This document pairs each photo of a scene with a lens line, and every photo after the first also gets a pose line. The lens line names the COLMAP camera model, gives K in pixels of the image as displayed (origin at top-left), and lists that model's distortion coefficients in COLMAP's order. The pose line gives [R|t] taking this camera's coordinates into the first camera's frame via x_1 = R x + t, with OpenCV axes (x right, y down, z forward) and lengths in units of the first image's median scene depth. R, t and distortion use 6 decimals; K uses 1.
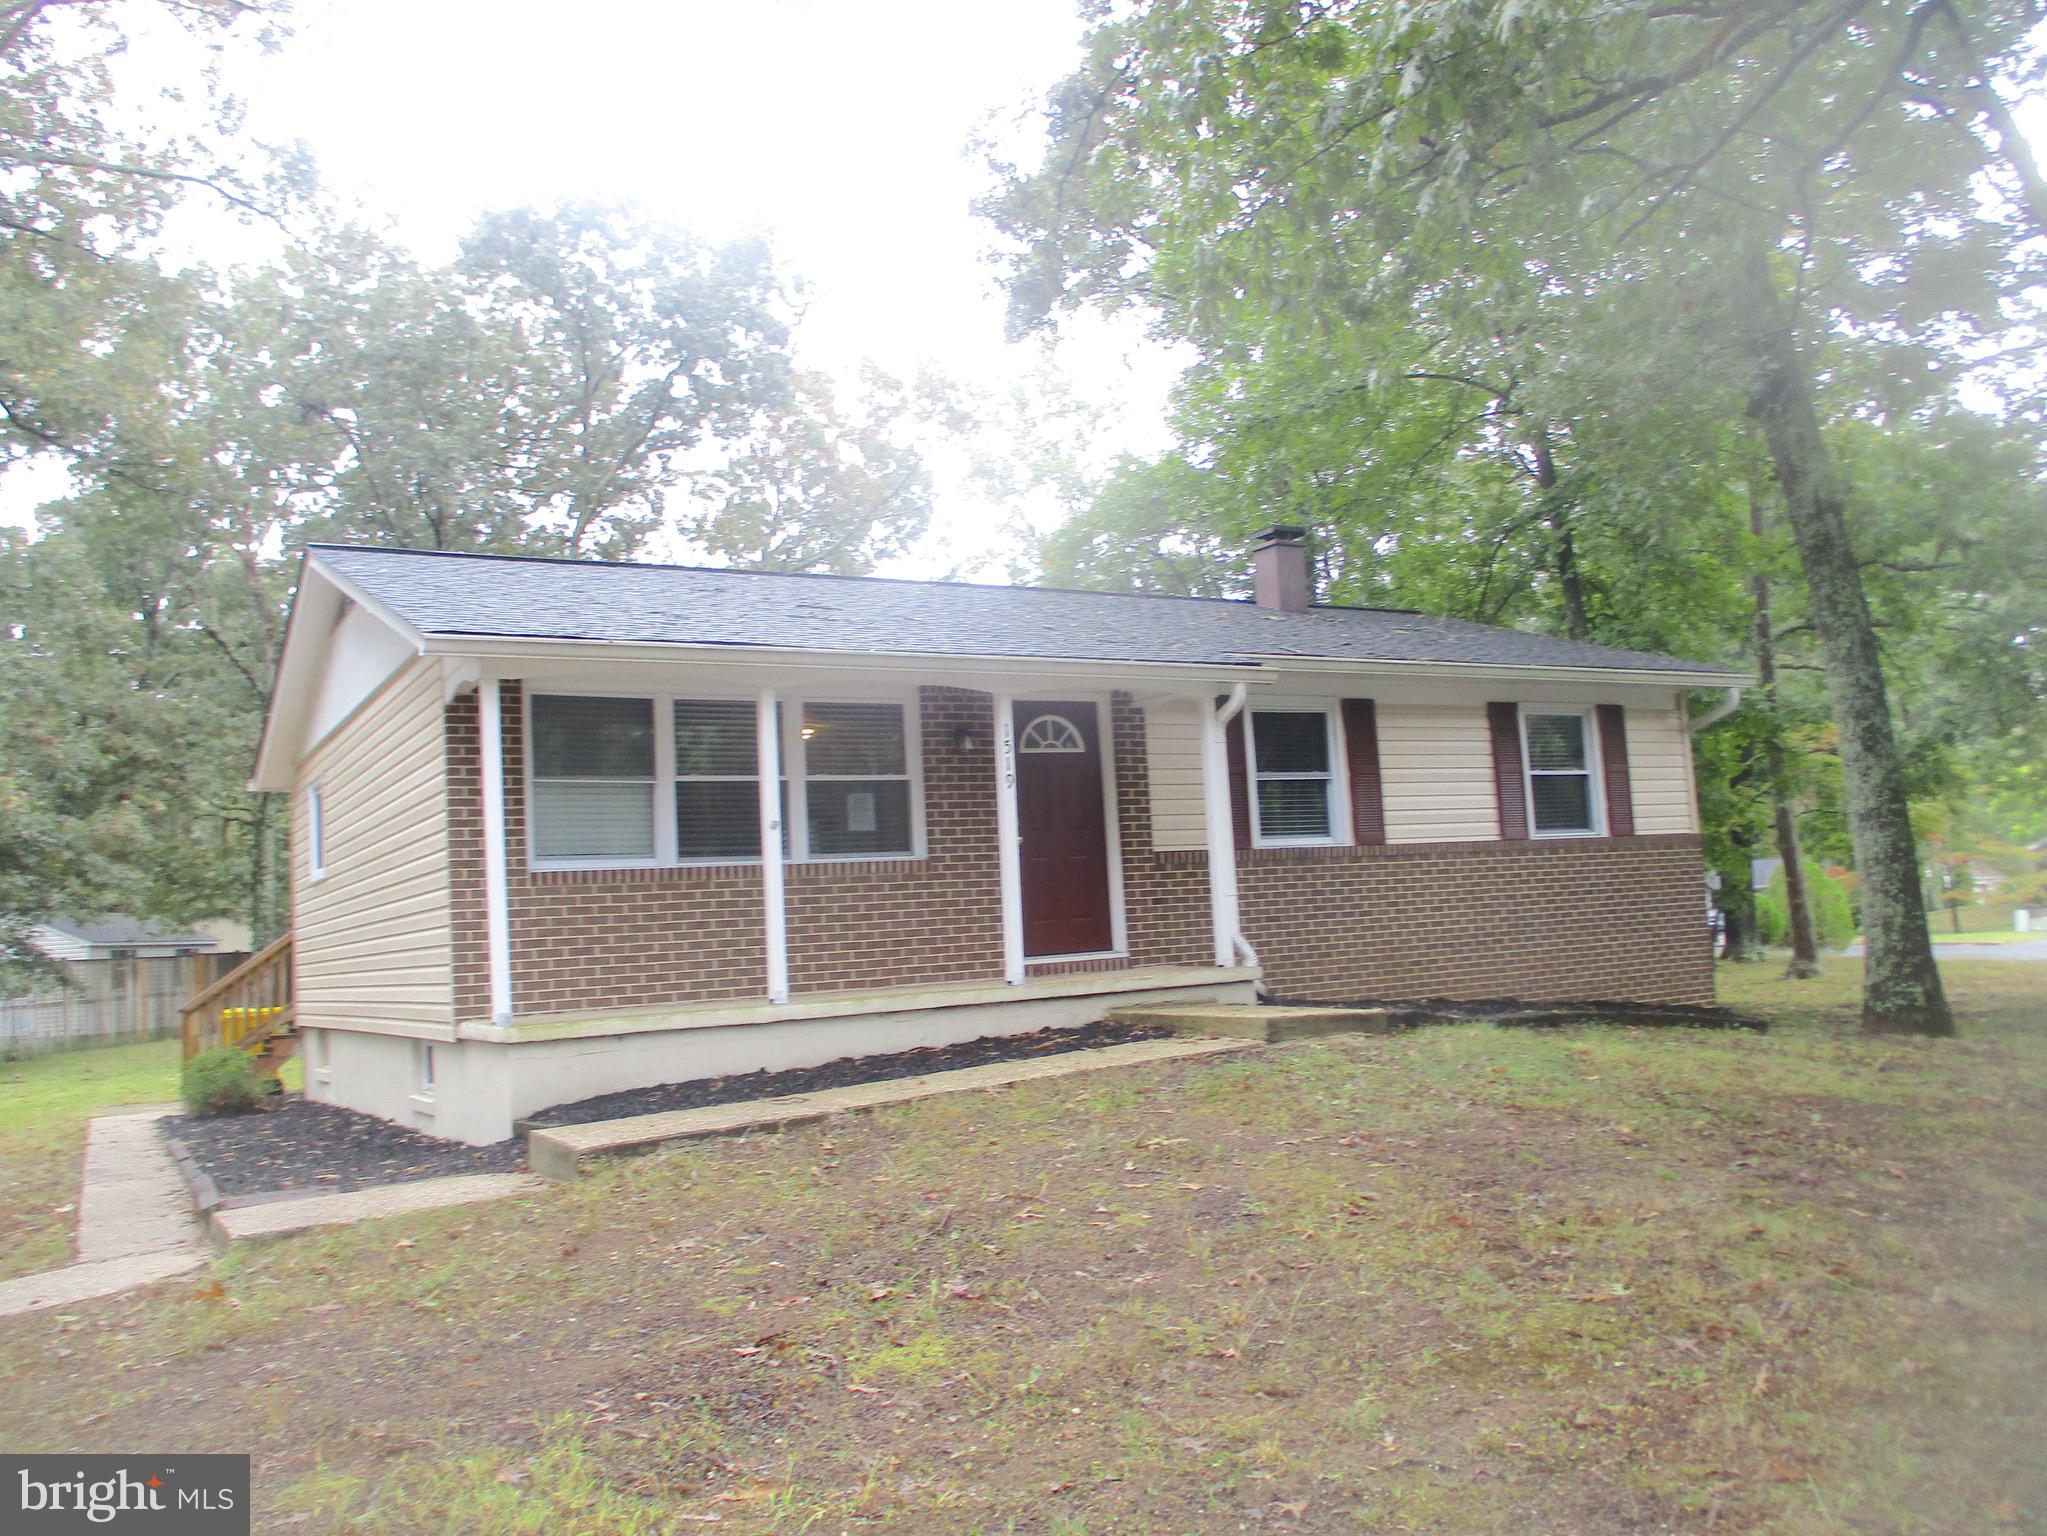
lens RADIAL K [[1662.2, 0, 1035.6], [0, 1662.2, 765.4], [0, 0, 1]] dist [-0.016957, 0.004587]
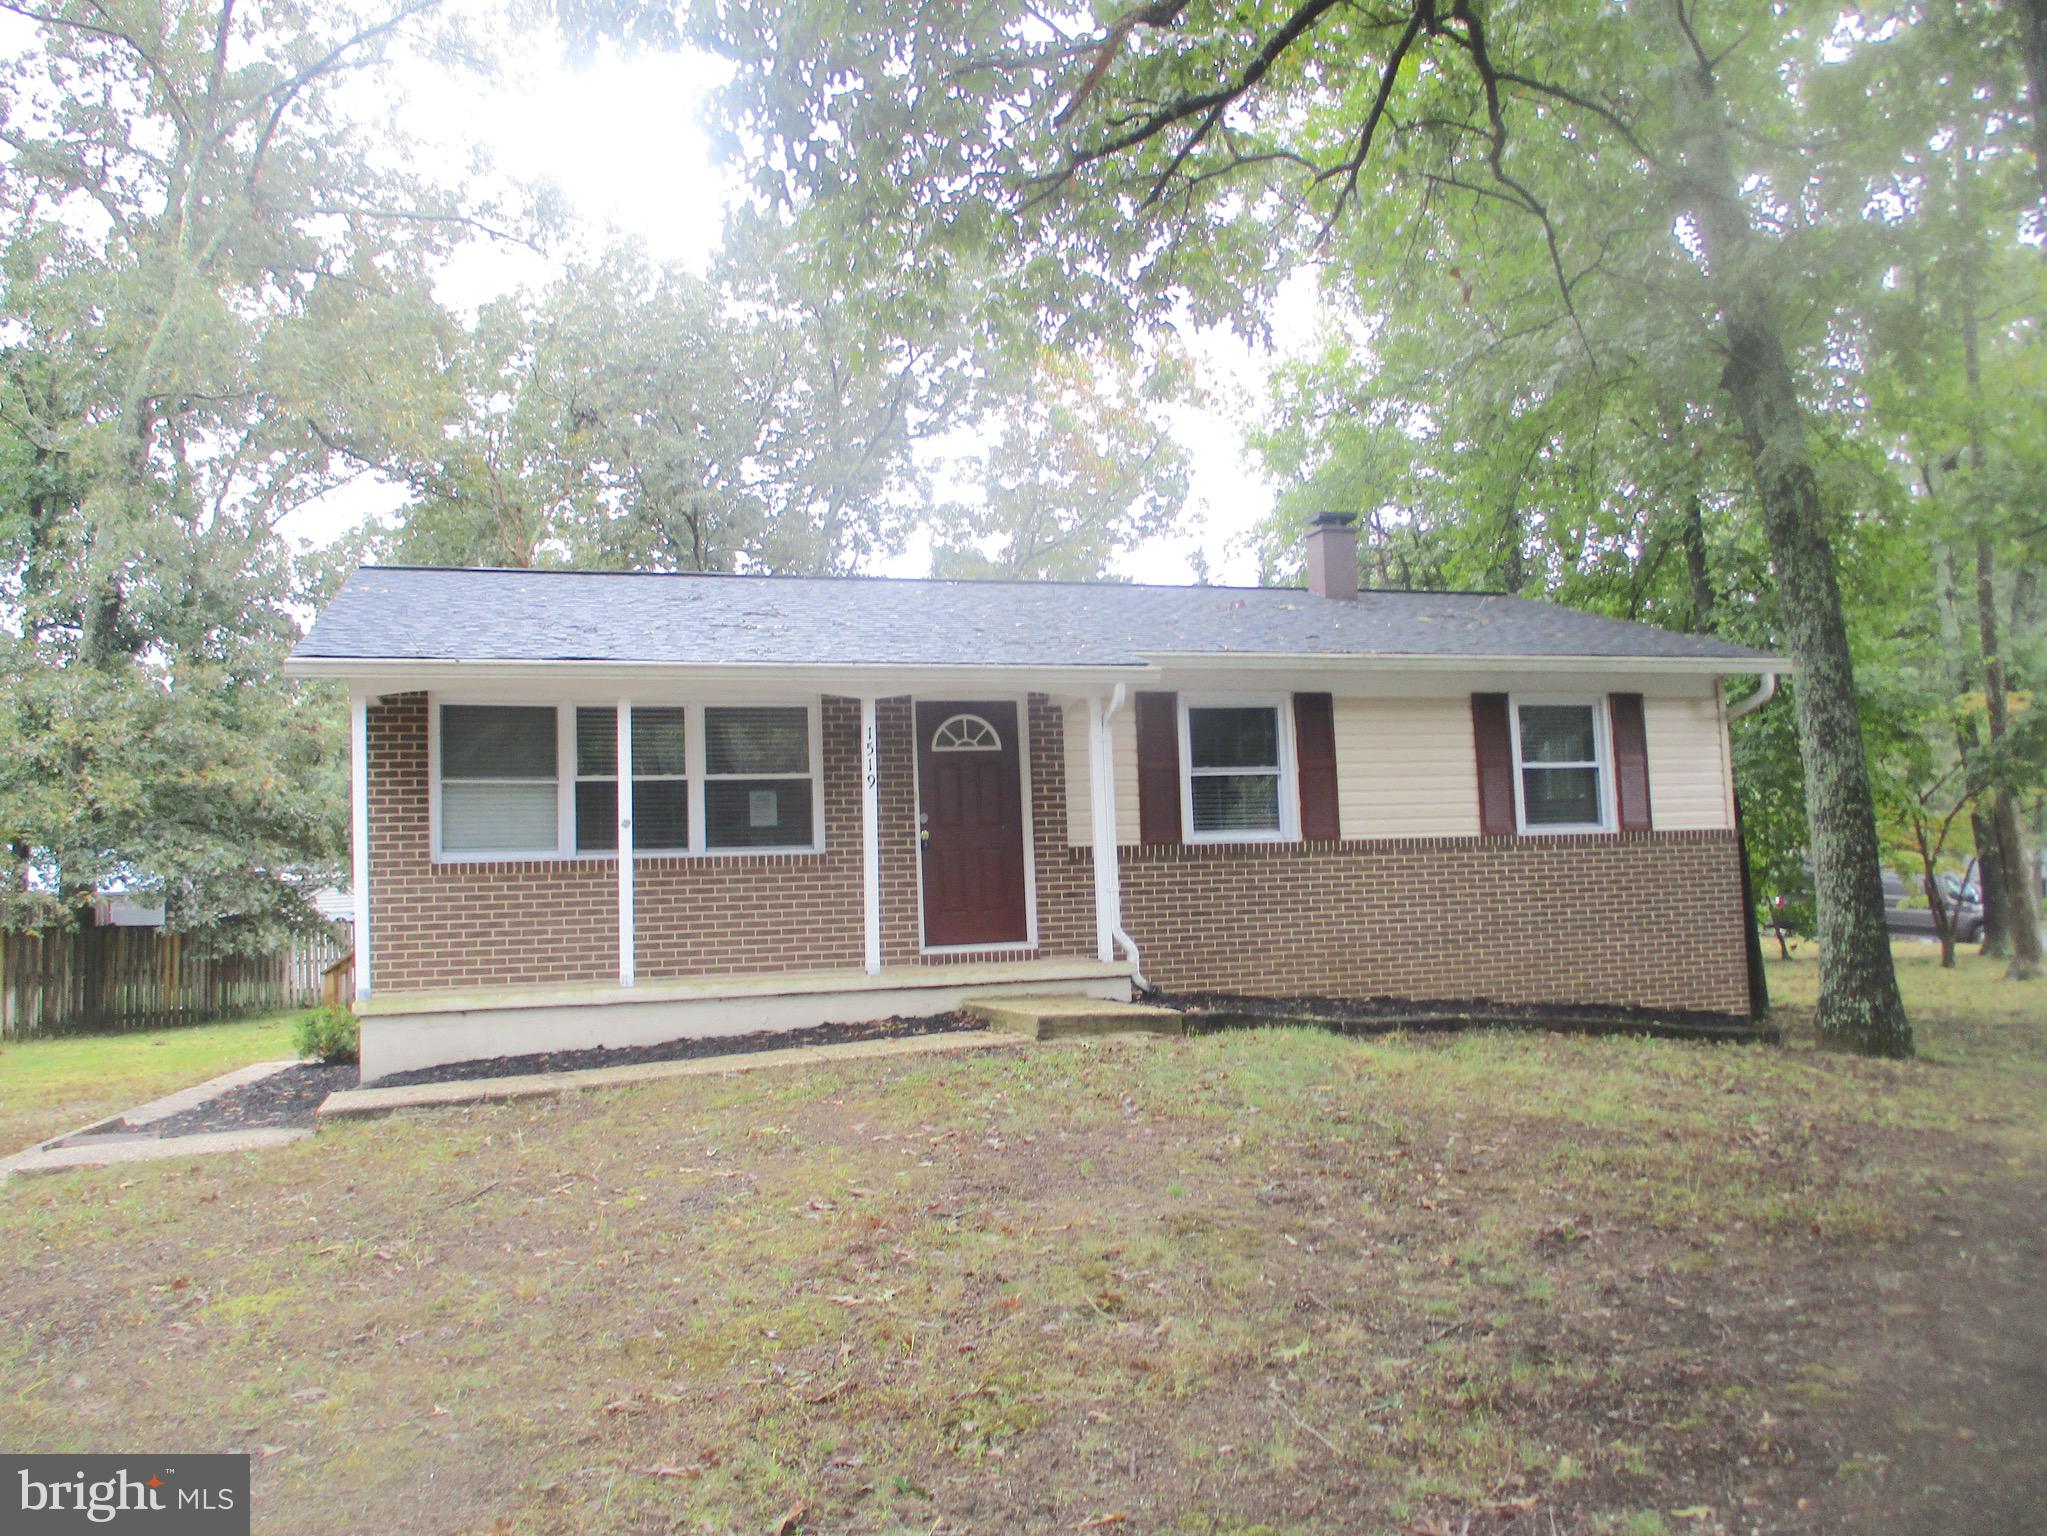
lens RADIAL K [[1662.2, 0, 1035.6], [0, 1662.2, 765.4], [0, 0, 1]] dist [-0.016957, 0.004587]
pose [[0.974978, 0.000246, -0.222302, 0.280016], [0.003908, 0.999826, 0.018243, -0.017057], [0.222268, -0.018655, 0.974807, -0.004033]]
